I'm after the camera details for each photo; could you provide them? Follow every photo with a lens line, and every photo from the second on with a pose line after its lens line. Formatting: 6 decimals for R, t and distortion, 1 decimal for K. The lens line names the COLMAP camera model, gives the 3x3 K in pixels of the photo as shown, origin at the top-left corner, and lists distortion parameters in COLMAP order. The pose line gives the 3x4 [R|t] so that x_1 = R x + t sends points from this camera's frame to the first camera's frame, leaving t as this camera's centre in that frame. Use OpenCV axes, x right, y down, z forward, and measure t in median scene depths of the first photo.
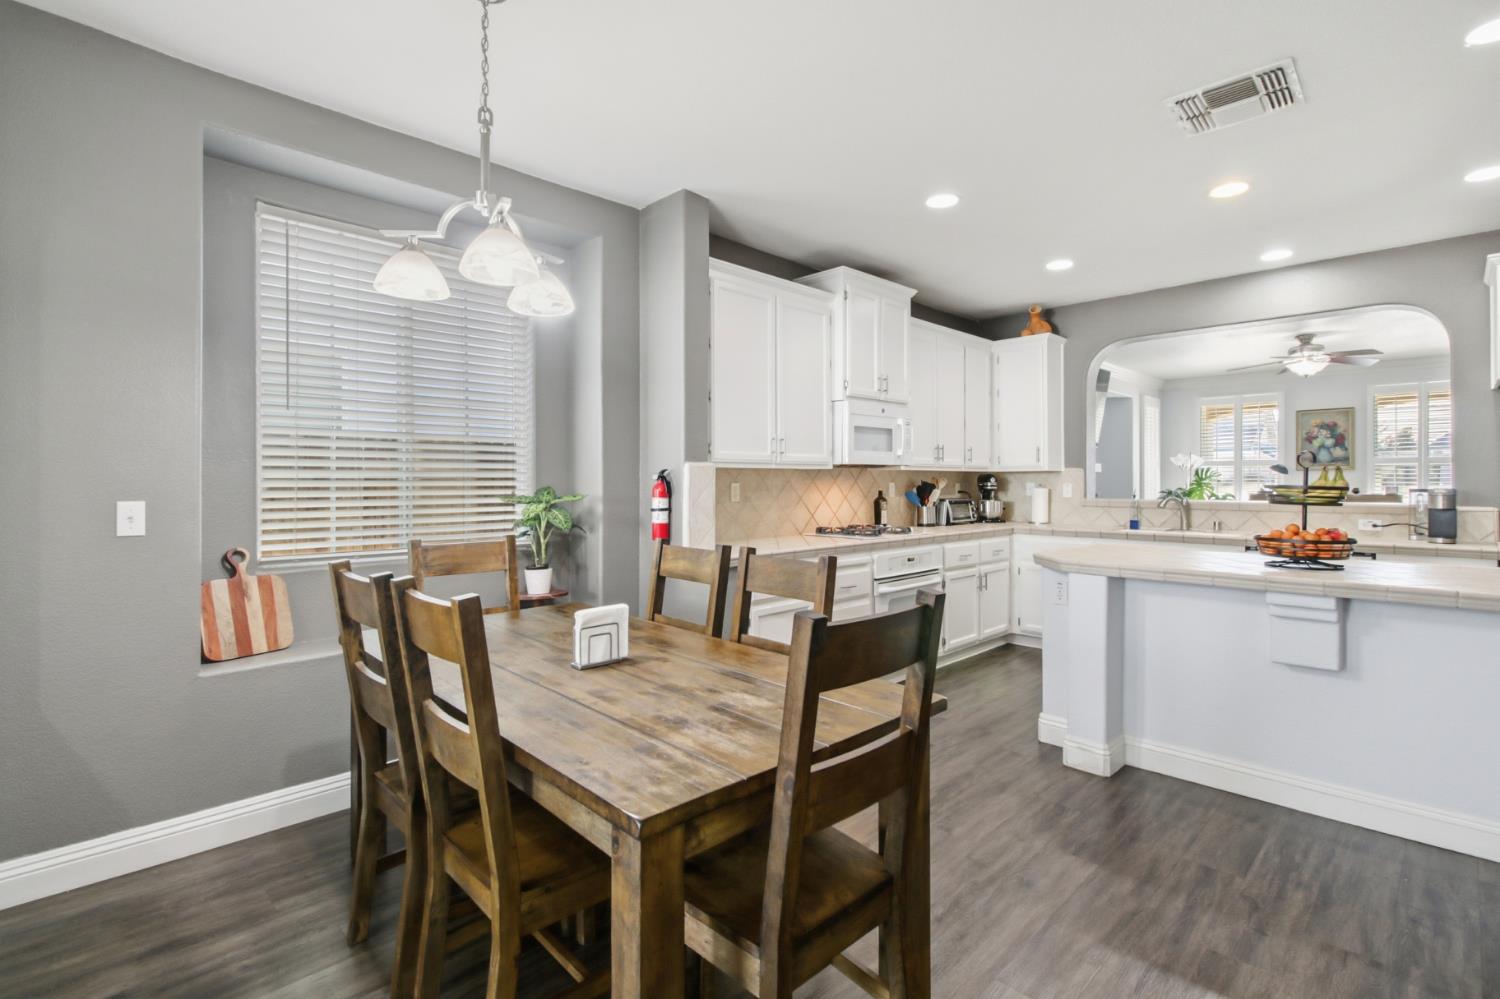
lens RADIAL K [[694.3, 0, 749.1], [0, 694.3, 480.4], [0, 0, 1]] dist [-0.000644, -0.000651]
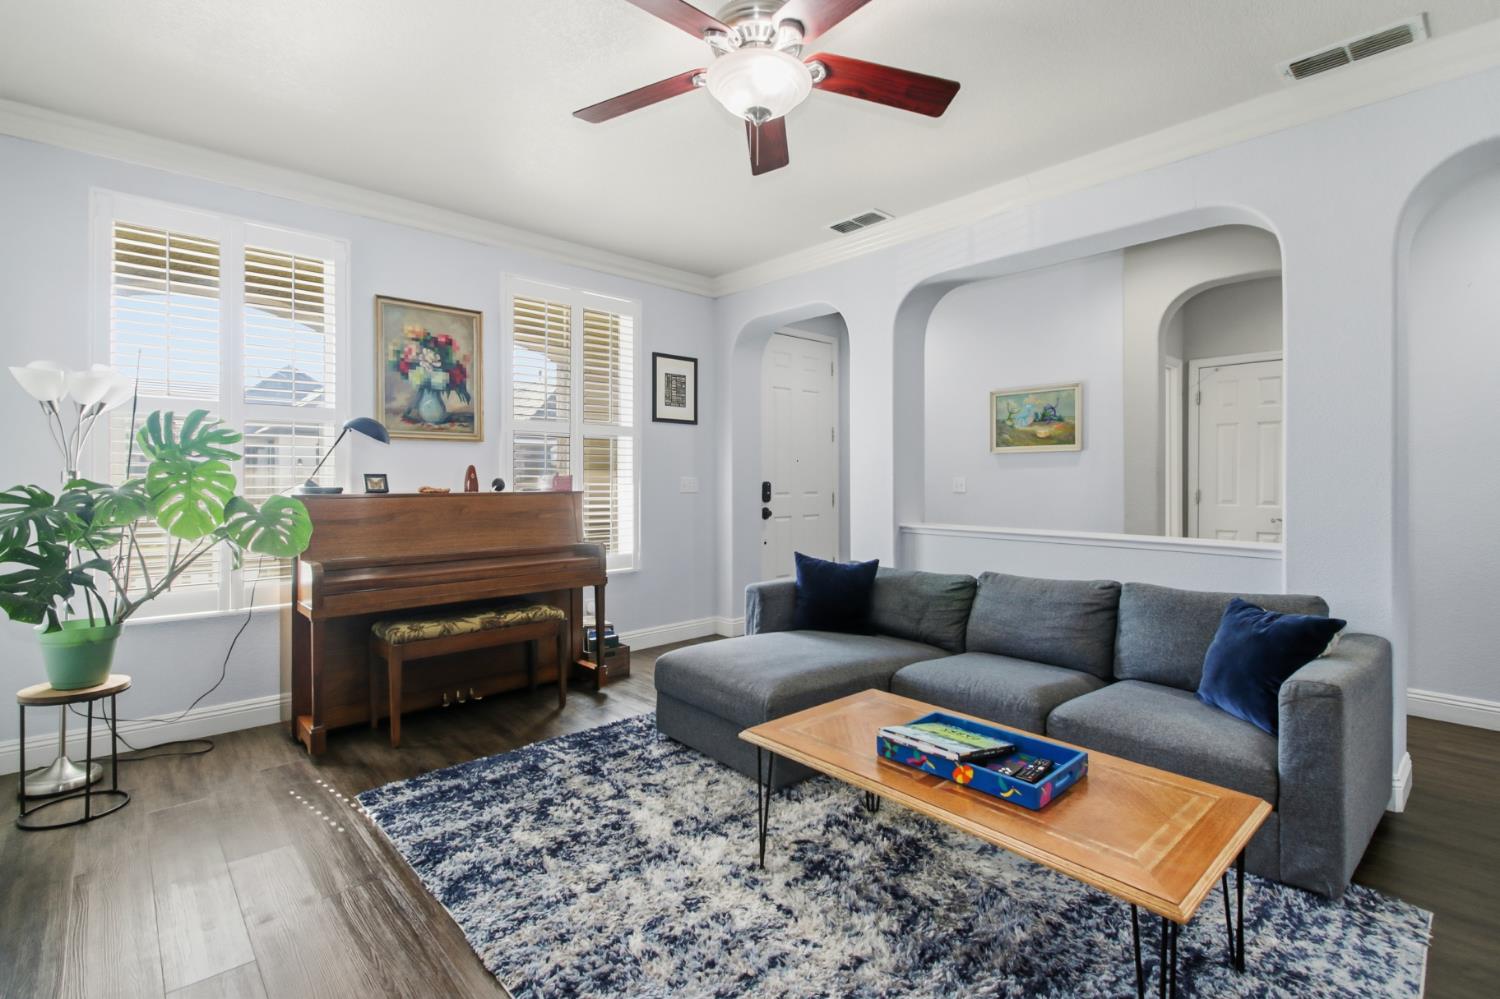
lens RADIAL K [[694.3, 0, 749.1], [0, 694.3, 480.4], [0, 0, 1]] dist [-0.000644, -0.000651]
pose [[0.030313, 0.000341, 0.999540, 0.680934], [-0.003639, 0.999993, -0.000231, 0.018779], [-0.999534, -0.003630, 0.030314, 1.372759]]
